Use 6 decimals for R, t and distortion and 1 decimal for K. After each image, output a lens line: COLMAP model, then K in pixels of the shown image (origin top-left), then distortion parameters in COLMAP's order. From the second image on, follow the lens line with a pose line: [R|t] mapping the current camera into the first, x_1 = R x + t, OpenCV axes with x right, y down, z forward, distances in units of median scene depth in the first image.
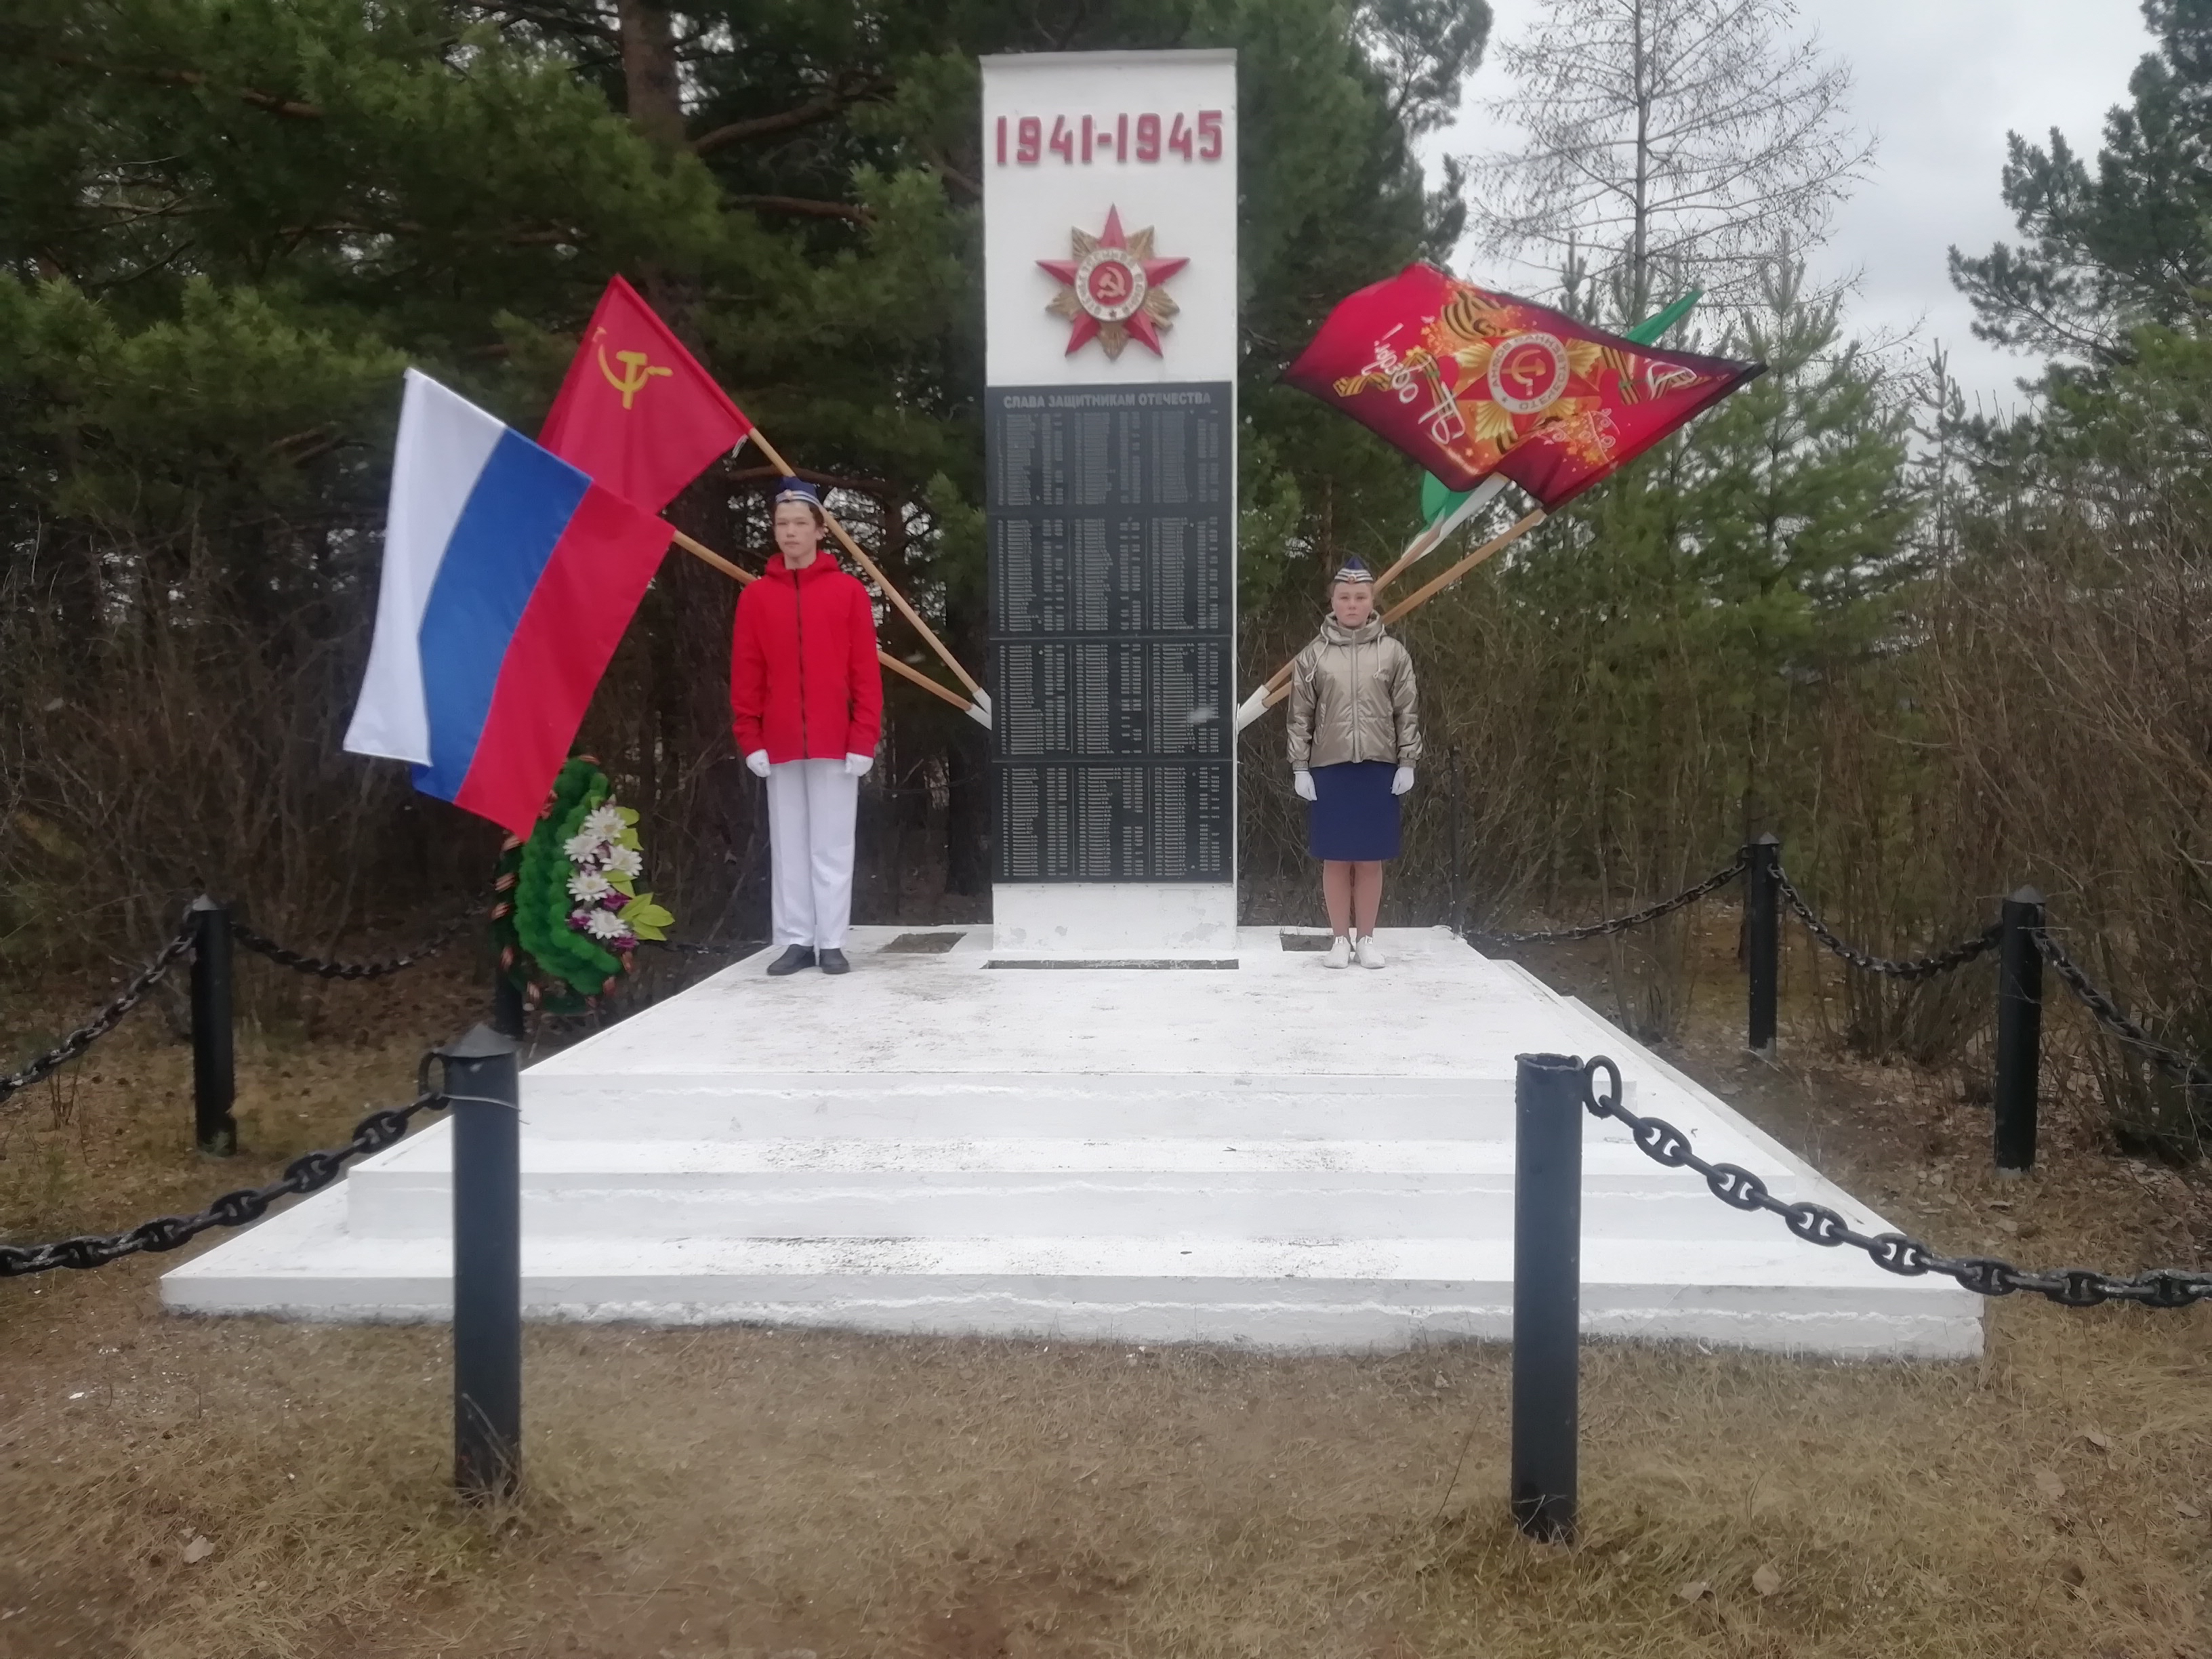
lens RADIAL K [[1663.1, 0, 1106.0], [0, 1663.1, 829.5], [0, 0, 1]] dist [0.010034, 0.003854]
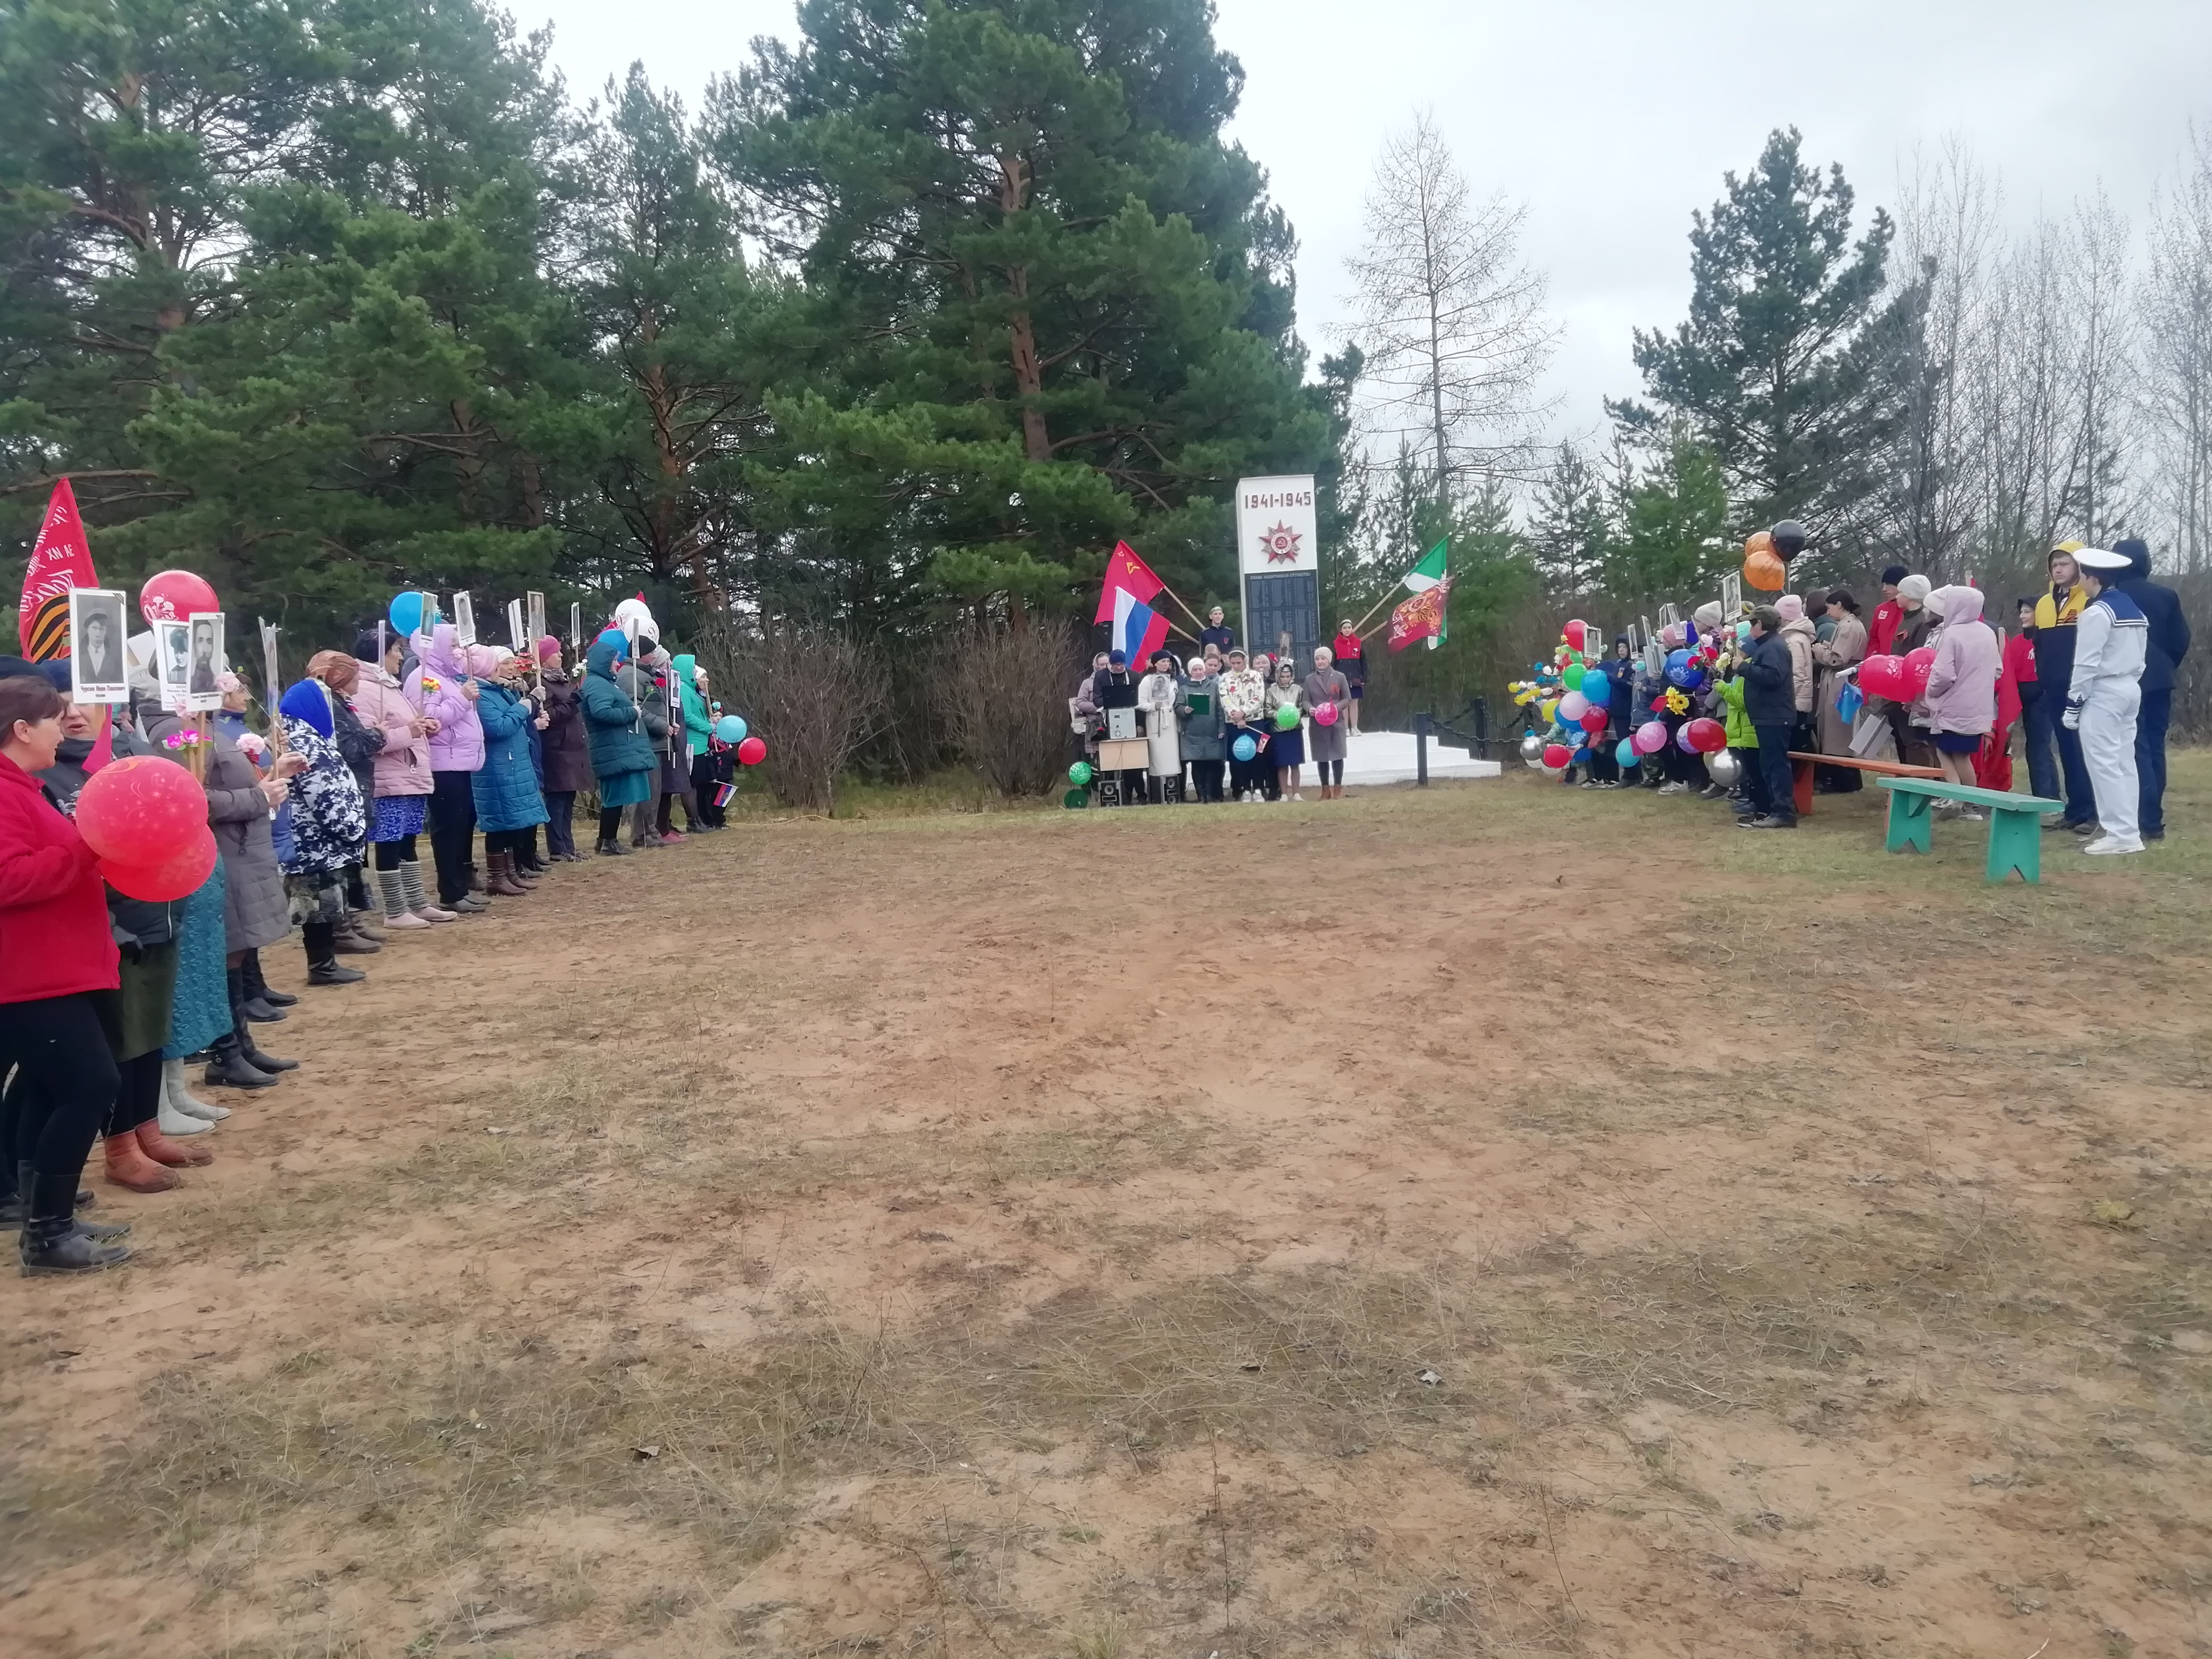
lens RADIAL K [[1658.2, 0, 1106.0], [0, 1658.2, 829.5], [0, 0, 1]] dist [0.001852, -0.079255]
pose [[0.994174, -0.058691, 0.090404, -0.675810], [0.057234, 0.998187, 0.018634, 0.170872], [-0.091334, -0.013352, 0.995731, -2.294075]]
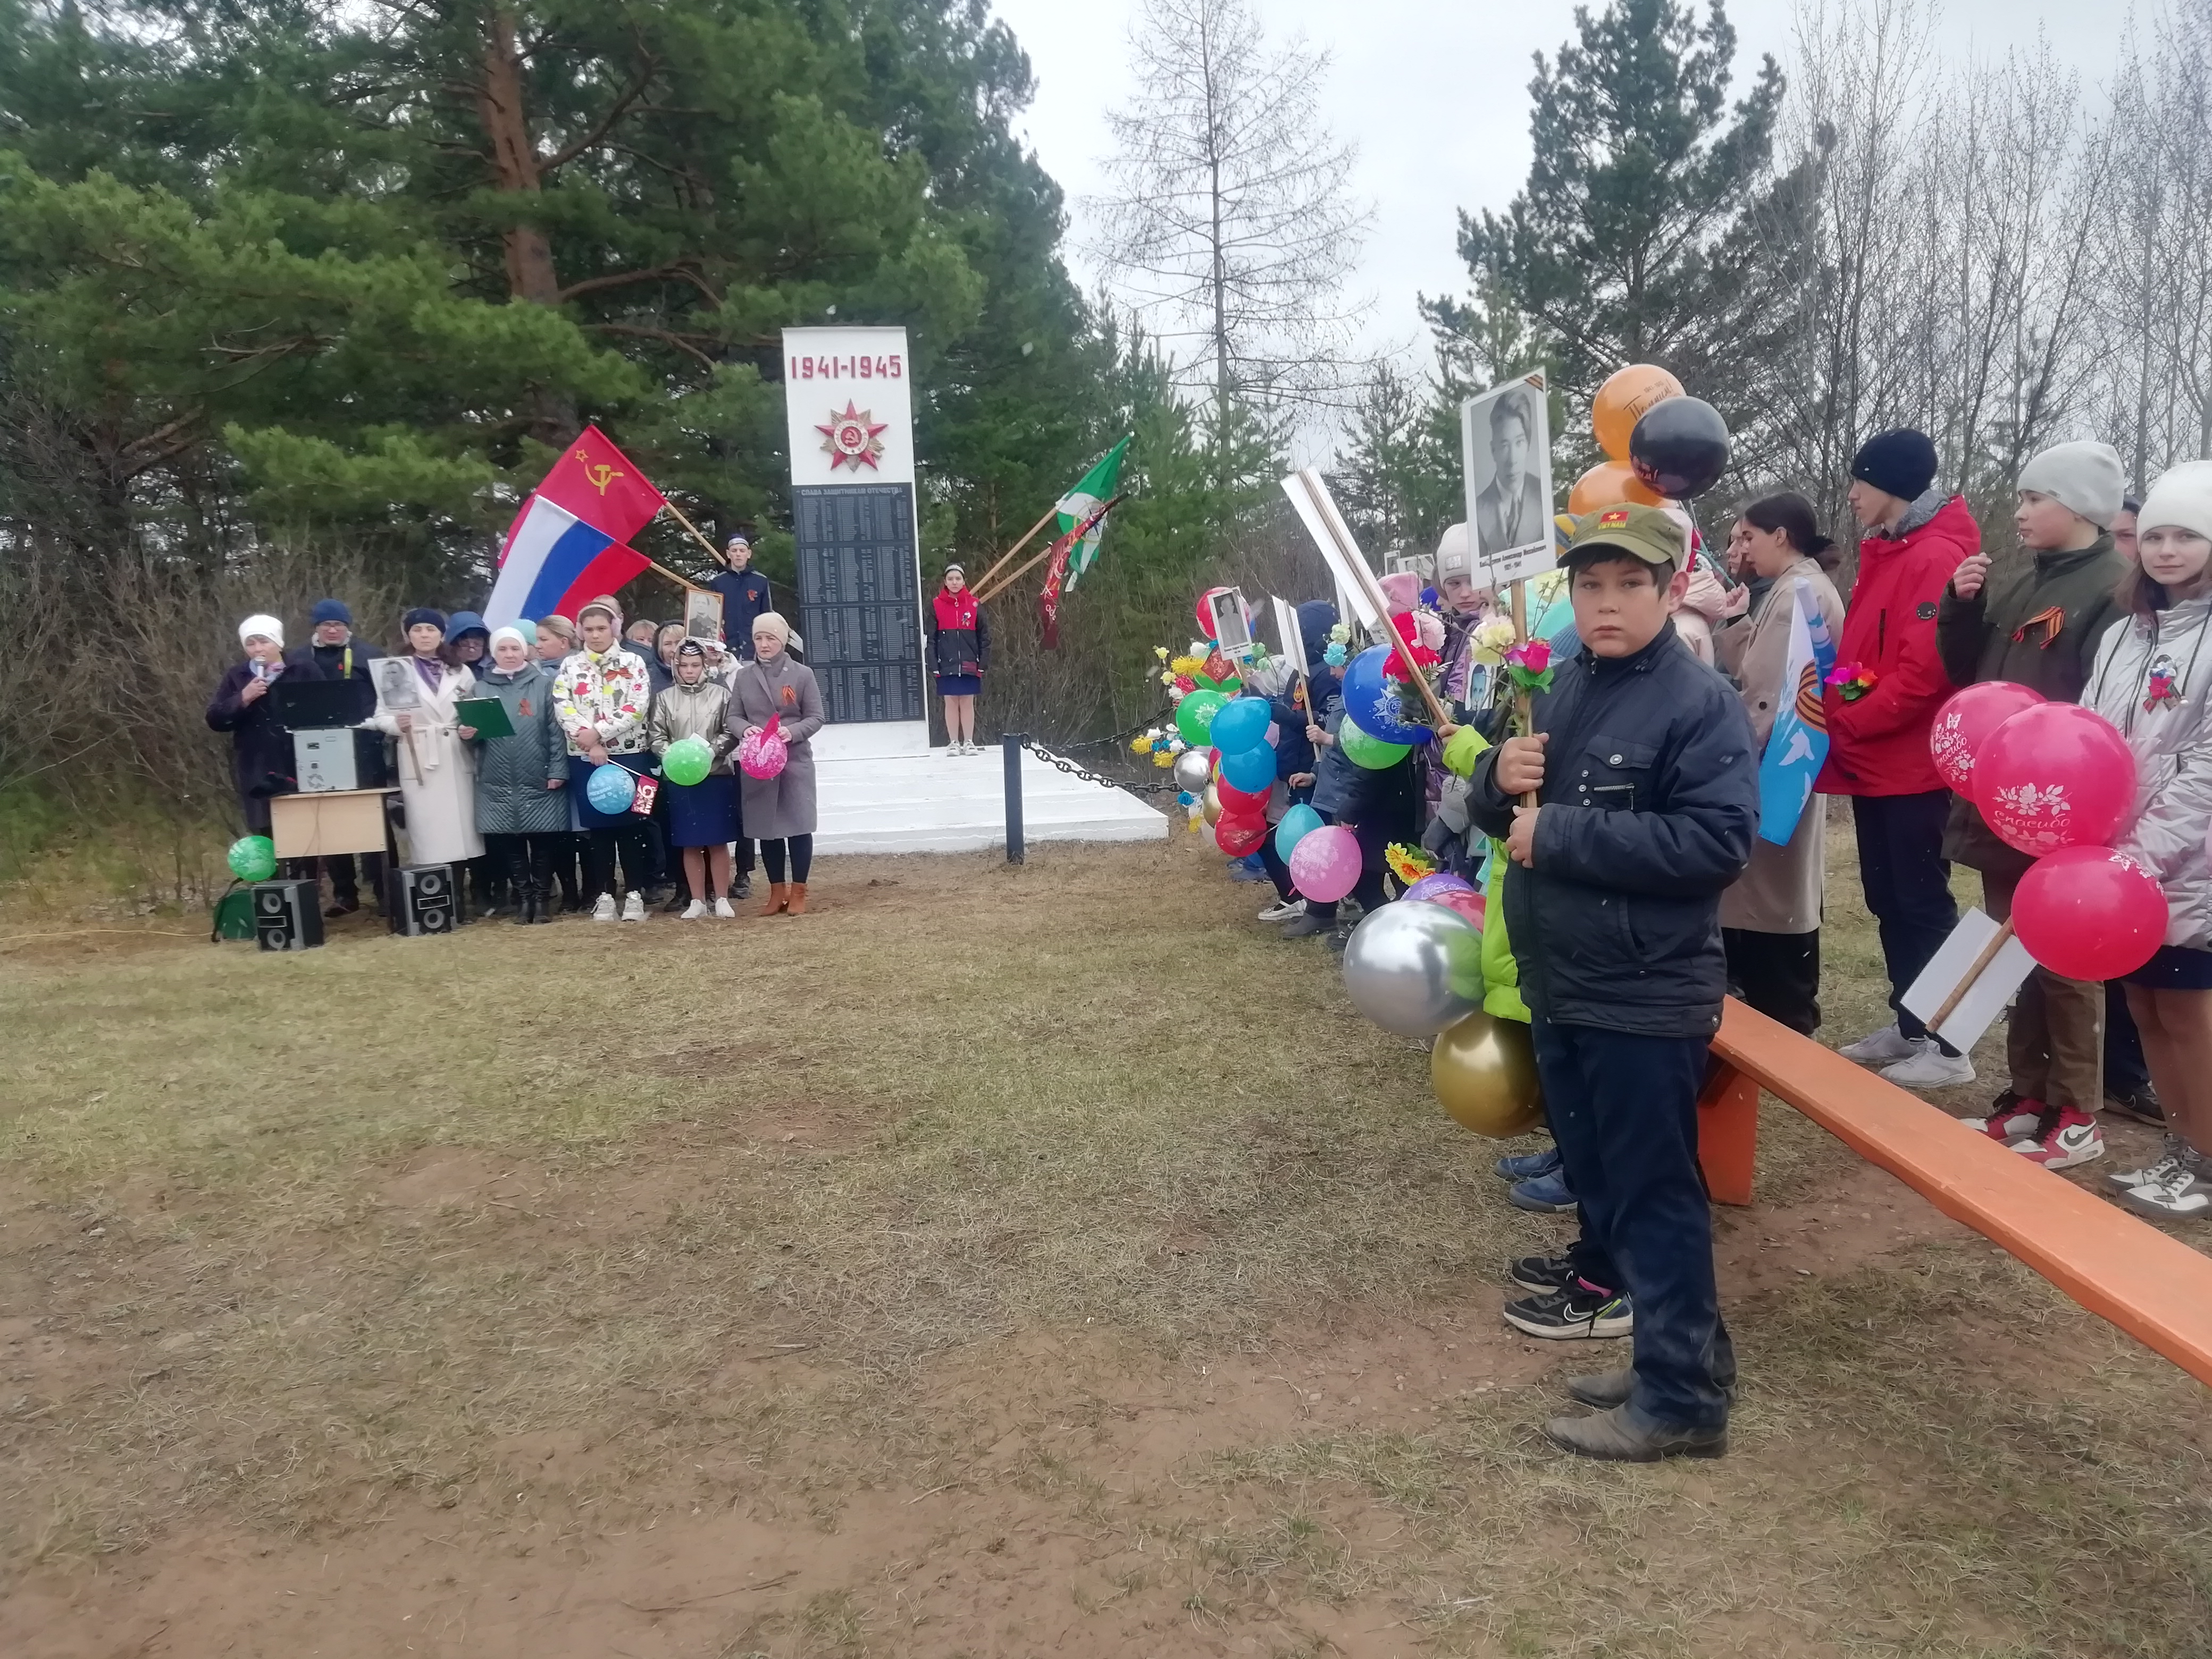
lens RADIAL K [[1679.0, 0, 1150.2], [0, 1679.0, 807.7], [0, 0, 1]] dist [0.023607, -0.005447]
pose [[0.978664, -0.053842, 0.198288, -0.072111], [0.047536, 0.998205, 0.036430, 0.078612], [-0.199893, -0.026227, 0.979467, -1.136652]]
